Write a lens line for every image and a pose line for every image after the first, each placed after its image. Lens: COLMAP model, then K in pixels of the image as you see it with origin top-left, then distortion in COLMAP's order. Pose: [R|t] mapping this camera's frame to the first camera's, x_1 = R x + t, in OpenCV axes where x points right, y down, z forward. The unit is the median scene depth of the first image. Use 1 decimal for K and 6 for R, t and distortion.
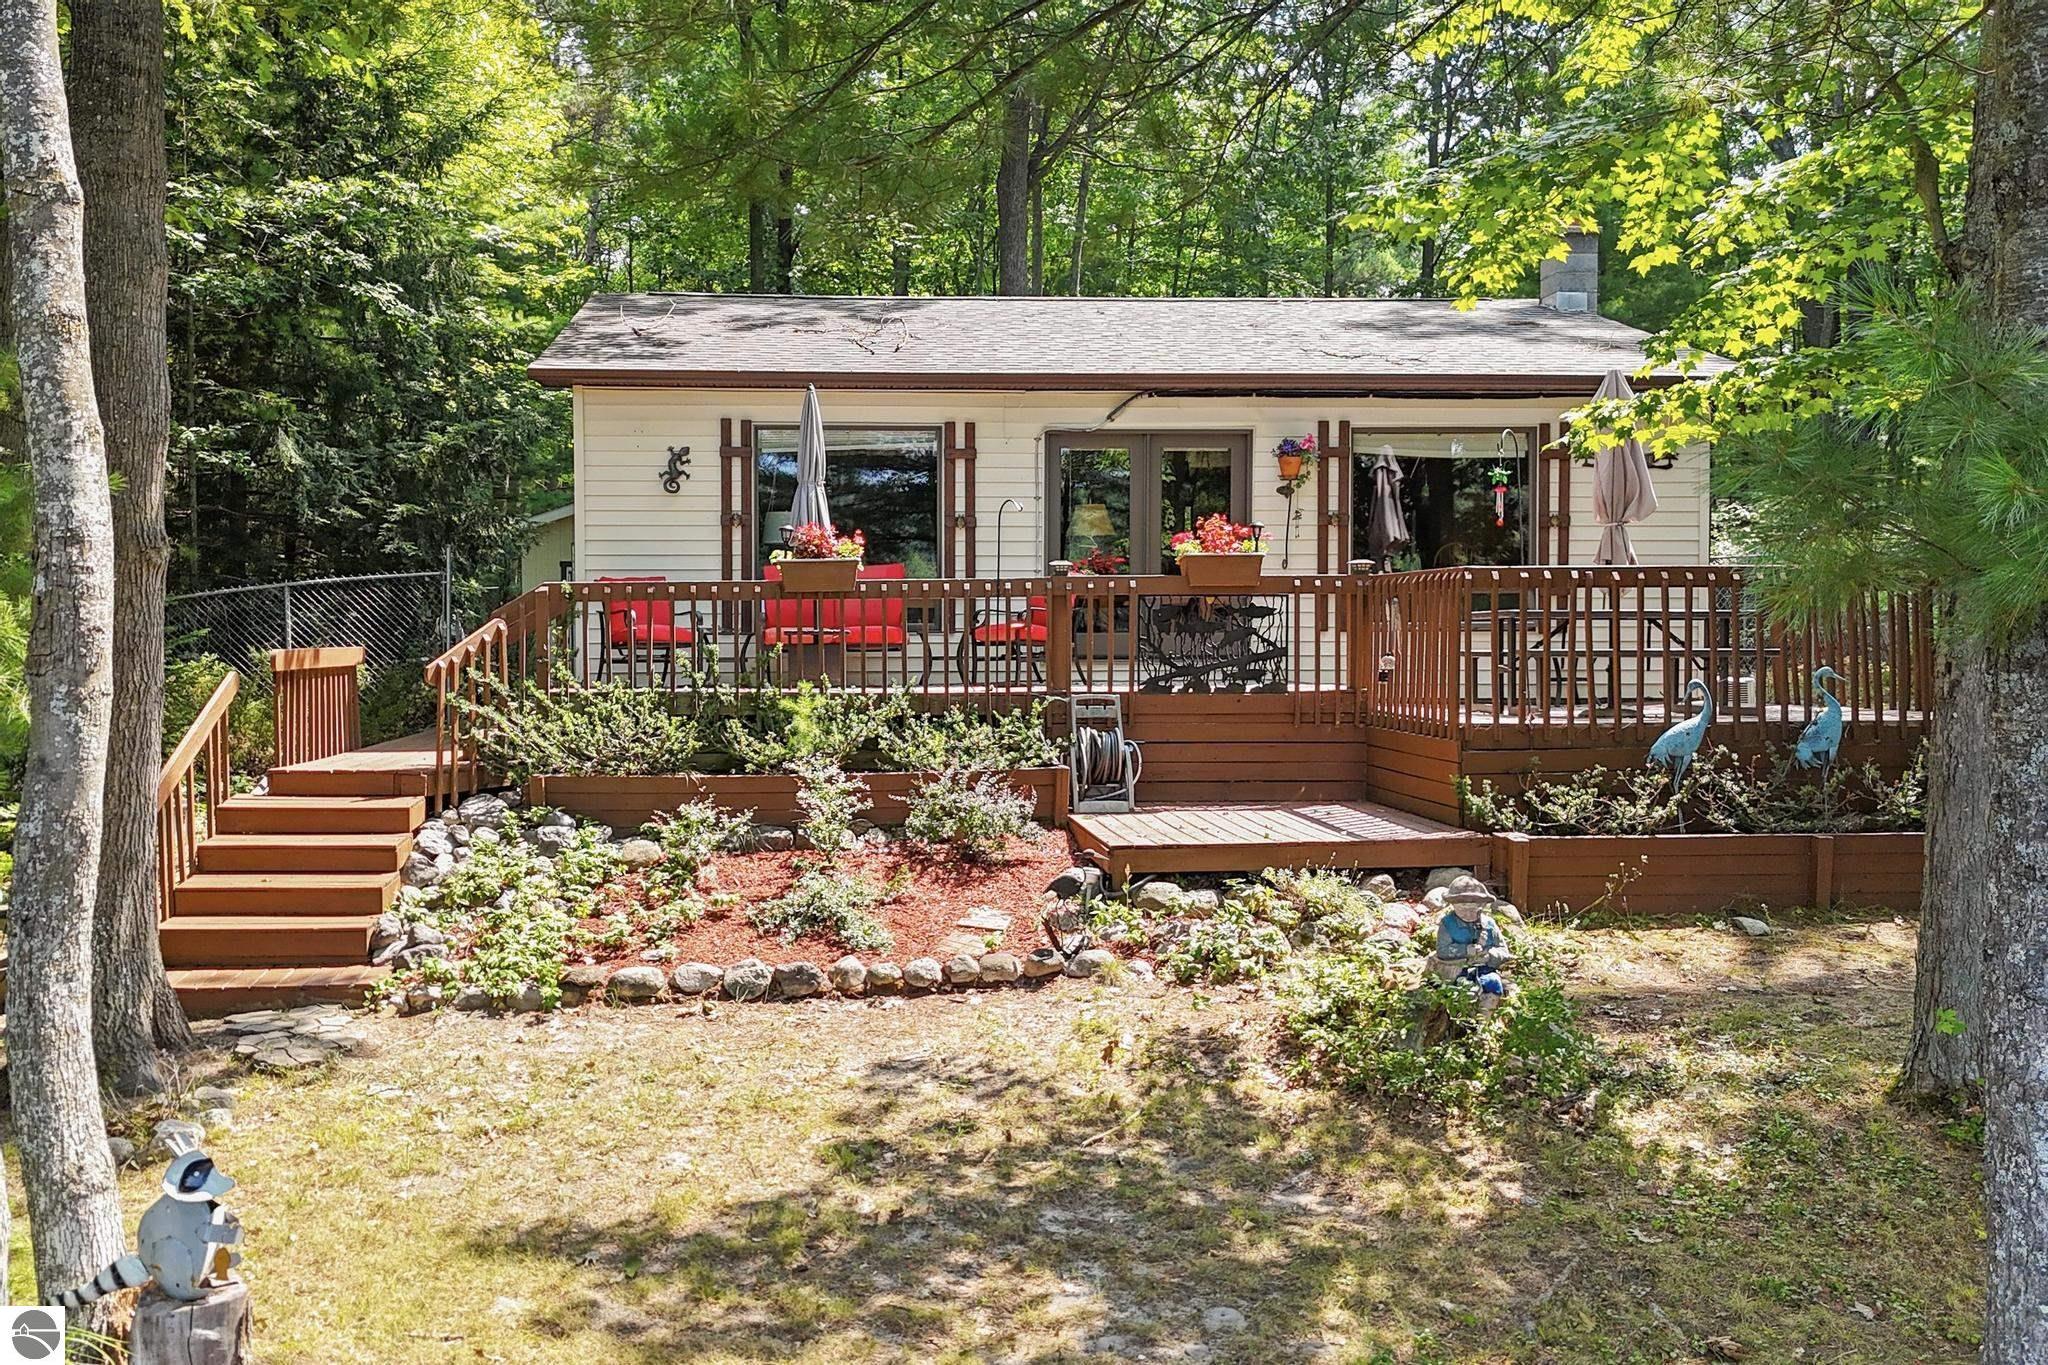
lens RADIAL K [[1496.9, 0, 1023.8], [0, 1496.9, 719.8], [0, 0, 1]] dist [0.063644, -0.052977]
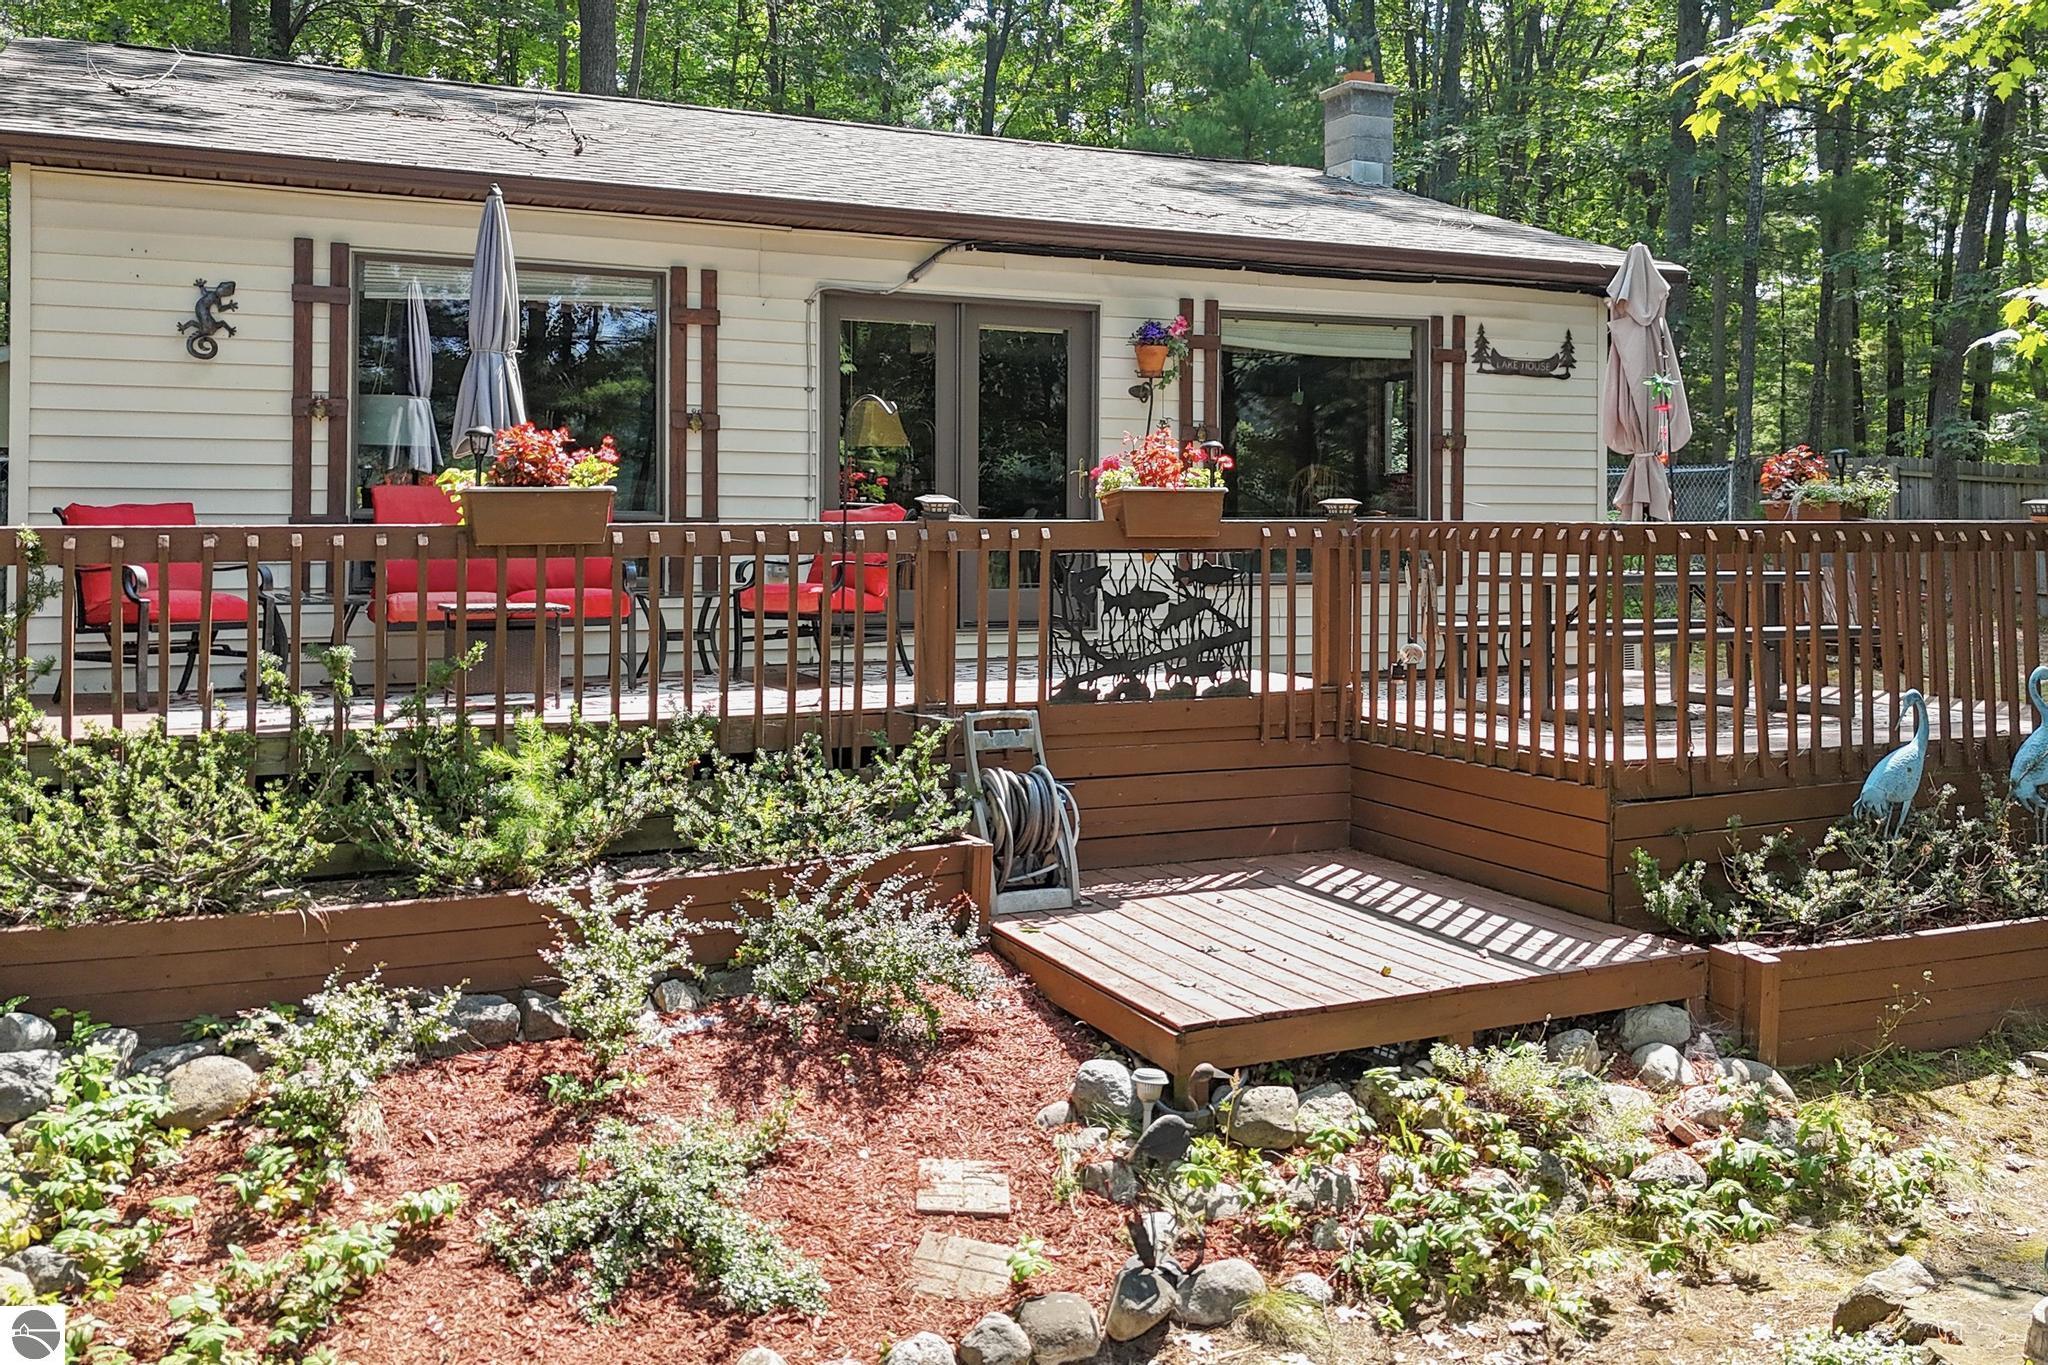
lens RADIAL K [[1596.5, 0, 1026.5], [0, 1596.5, 572.0], [0, 0, 1]] dist [0.050105, -0.047514]
pose [[0.950341, 0.000032, 0.311210, -0.154491], [0.010025, 0.999478, -0.030717, -0.056533], [-0.311048, 0.032312, 0.949845, 0.383235]]
